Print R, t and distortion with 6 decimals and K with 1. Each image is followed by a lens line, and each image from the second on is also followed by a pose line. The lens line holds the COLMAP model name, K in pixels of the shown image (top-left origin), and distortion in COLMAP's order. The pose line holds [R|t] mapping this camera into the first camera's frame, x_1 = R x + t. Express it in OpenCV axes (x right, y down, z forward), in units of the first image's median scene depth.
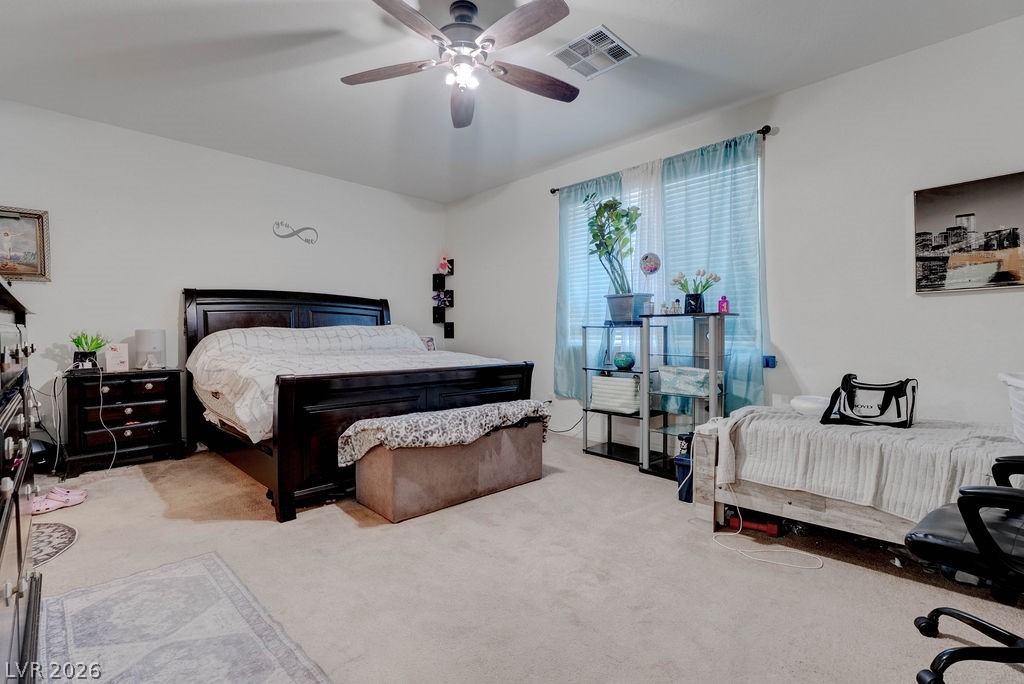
lens RADIAL K [[464.4, 0, 506.8], [0, 464.4, 348.8], [0, 0, 1]] dist [-0.025569, 0.011203]
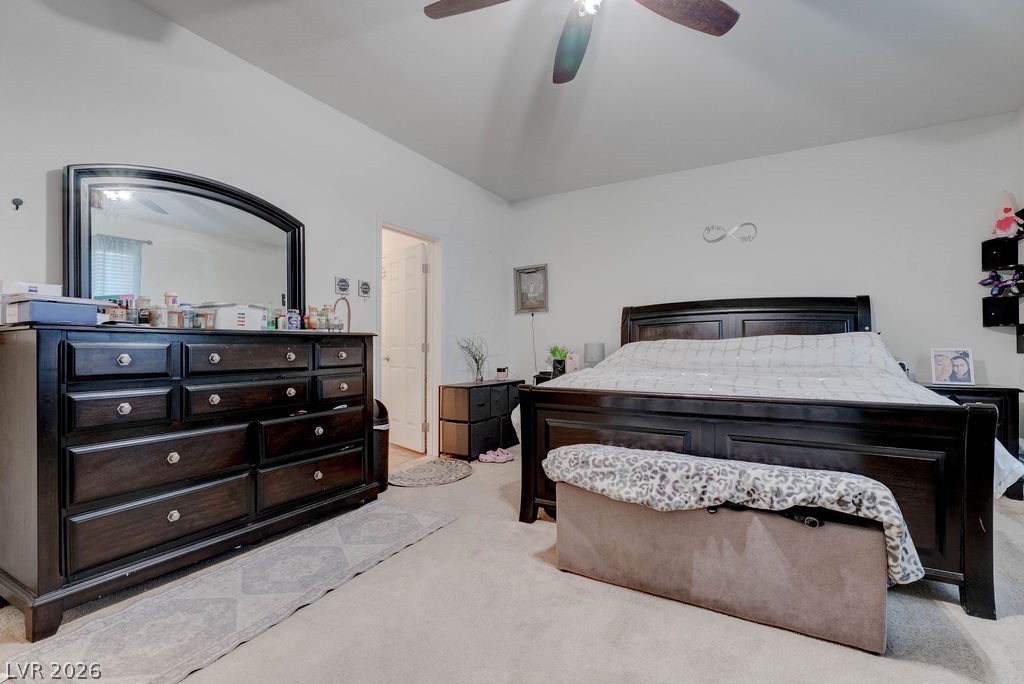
lens RADIAL K [[464.4, 0, 506.8], [0, 464.4, 348.8], [0, 0, 1]] dist [-0.025569, 0.011203]
pose [[0.269340, 0.000798, -0.963045, 0.470527], [-0.028058, 0.999582, -0.007019, -0.015357], [0.962636, 0.028912, 0.269250, 0.574334]]
